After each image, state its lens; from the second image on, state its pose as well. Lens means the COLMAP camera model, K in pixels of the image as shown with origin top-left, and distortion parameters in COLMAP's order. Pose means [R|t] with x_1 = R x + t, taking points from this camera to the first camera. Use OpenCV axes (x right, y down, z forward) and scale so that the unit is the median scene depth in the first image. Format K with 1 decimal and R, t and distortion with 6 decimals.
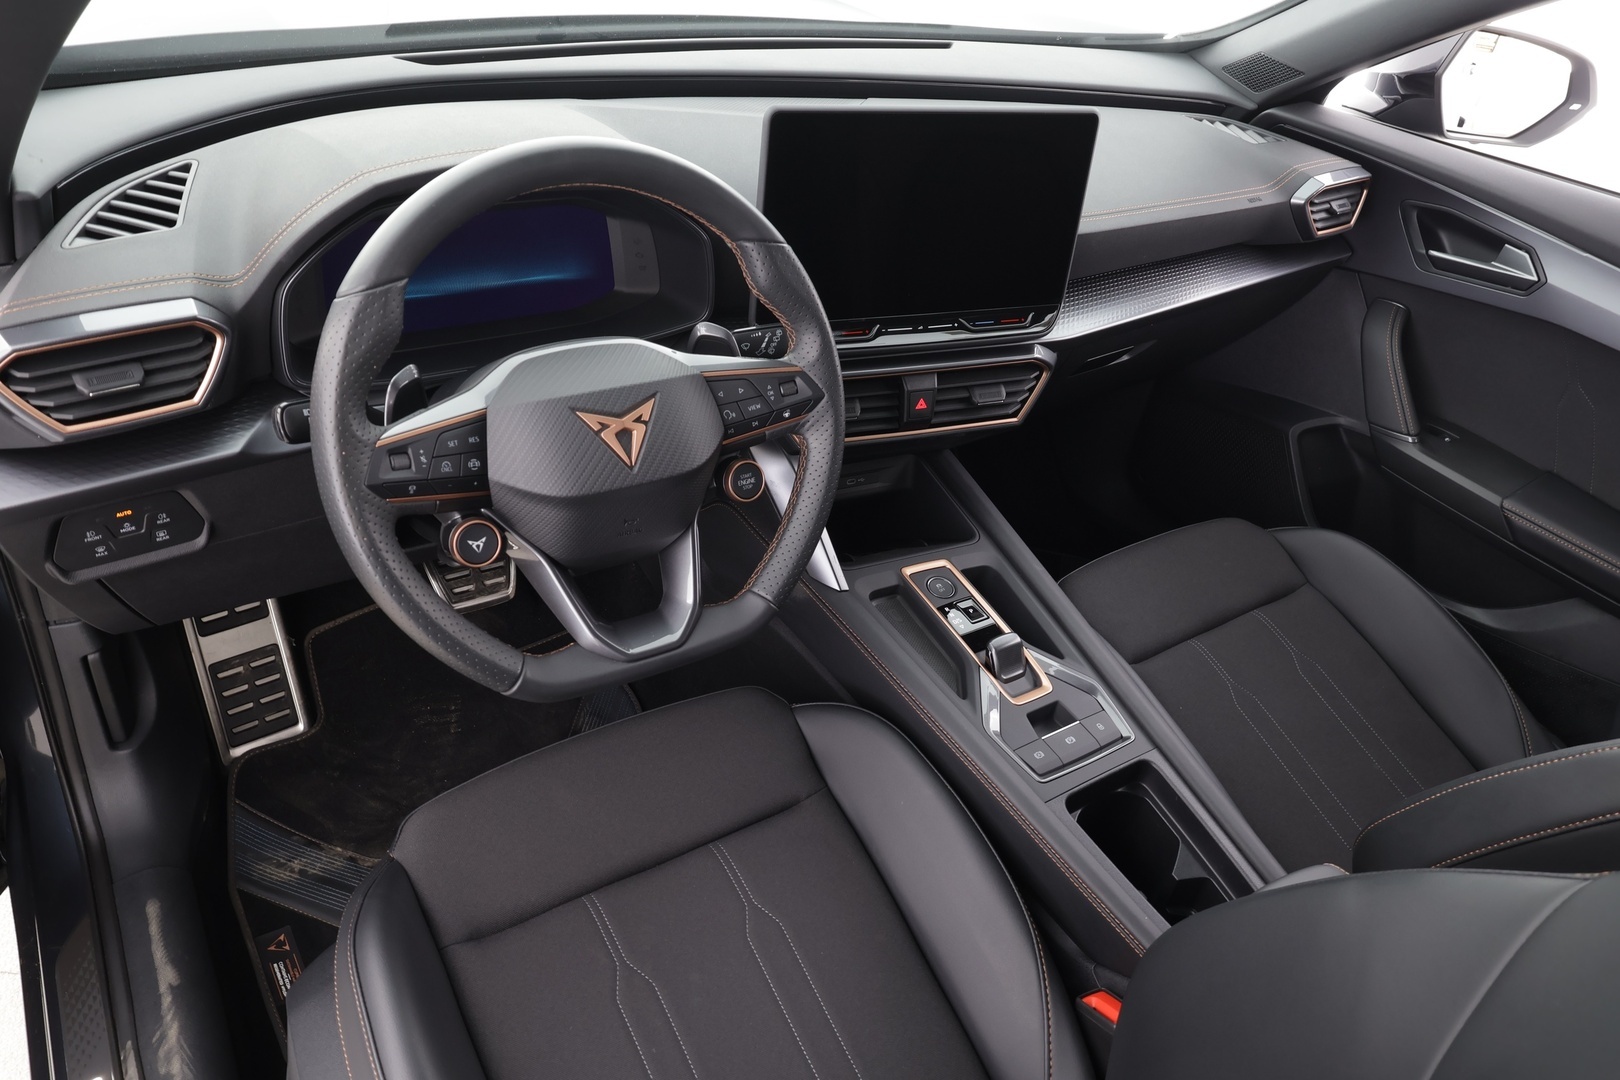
lens RADIAL K [[1116.0, 0, 810.0], [0, 1116.0, 540.0], [0, 0, 1]] dist [0.001201, -0.004968]
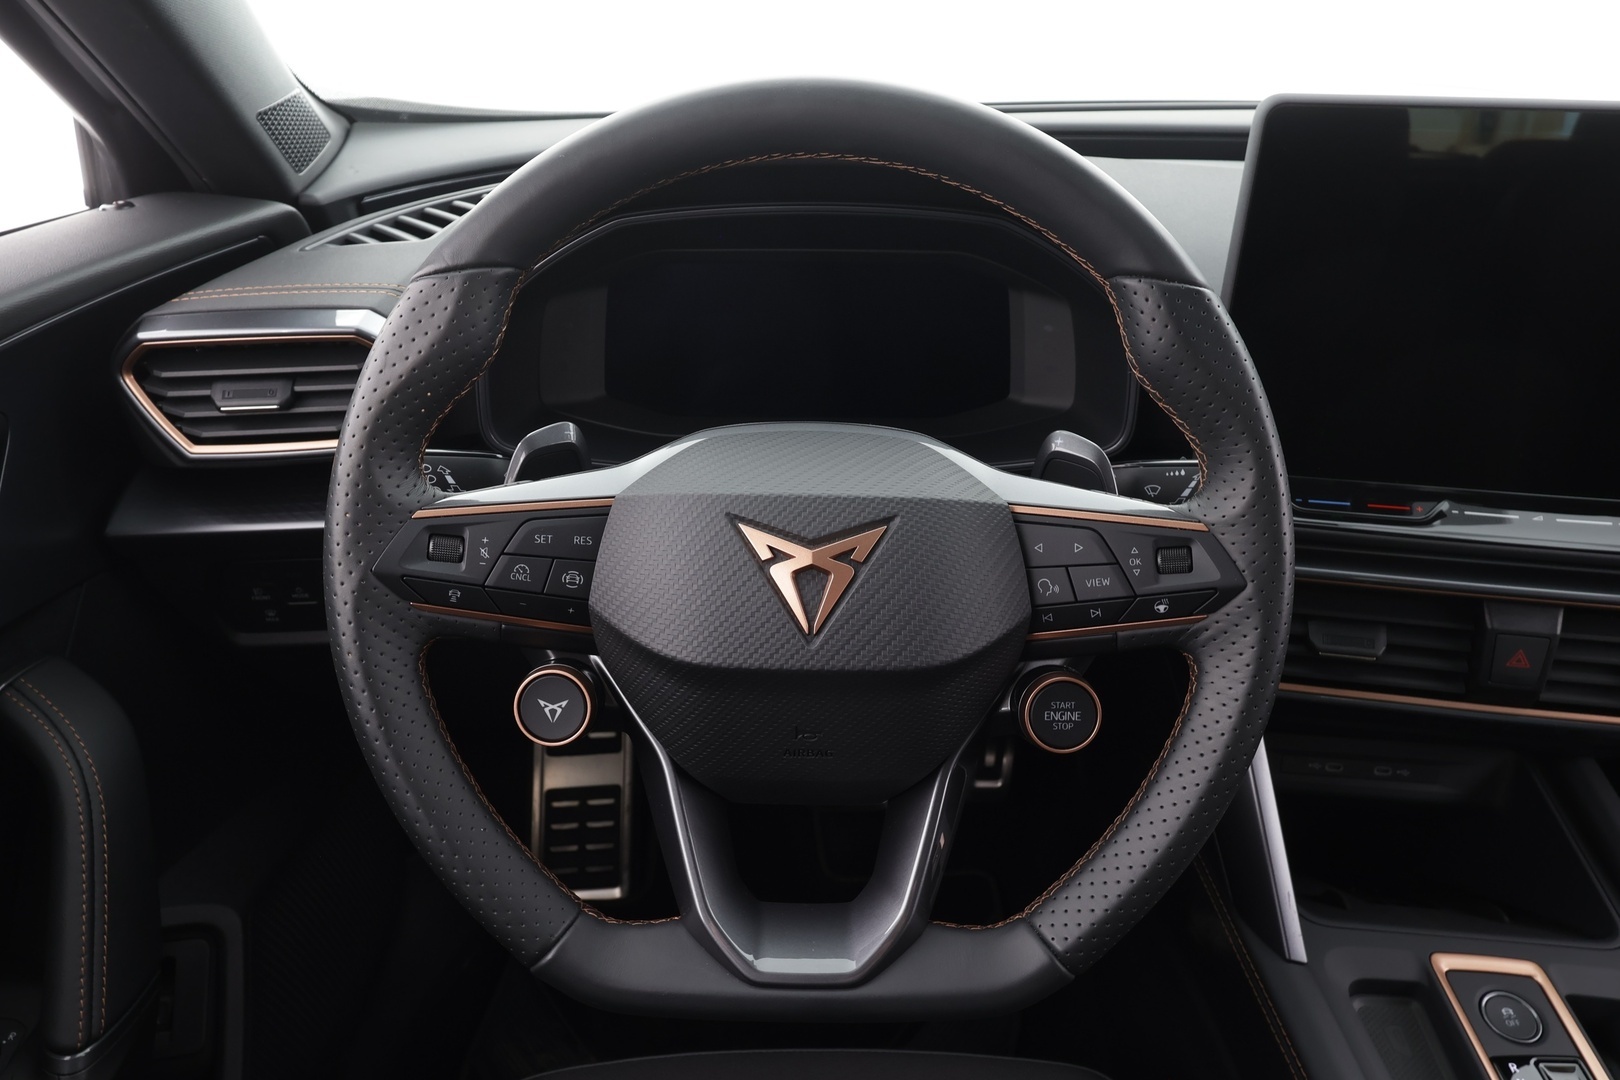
lens RADIAL K [[1116.0, 0, 810.0], [0, 1116.0, 540.0], [0, 0, 1]] dist [0.001201, -0.004968]
pose [[0.836592, 0.147684, -0.527544, 0.116165], [-0.241391, 0.963828, -0.112984, -0.045460], [0.491776, 0.221866, 0.841981, 0.486260]]
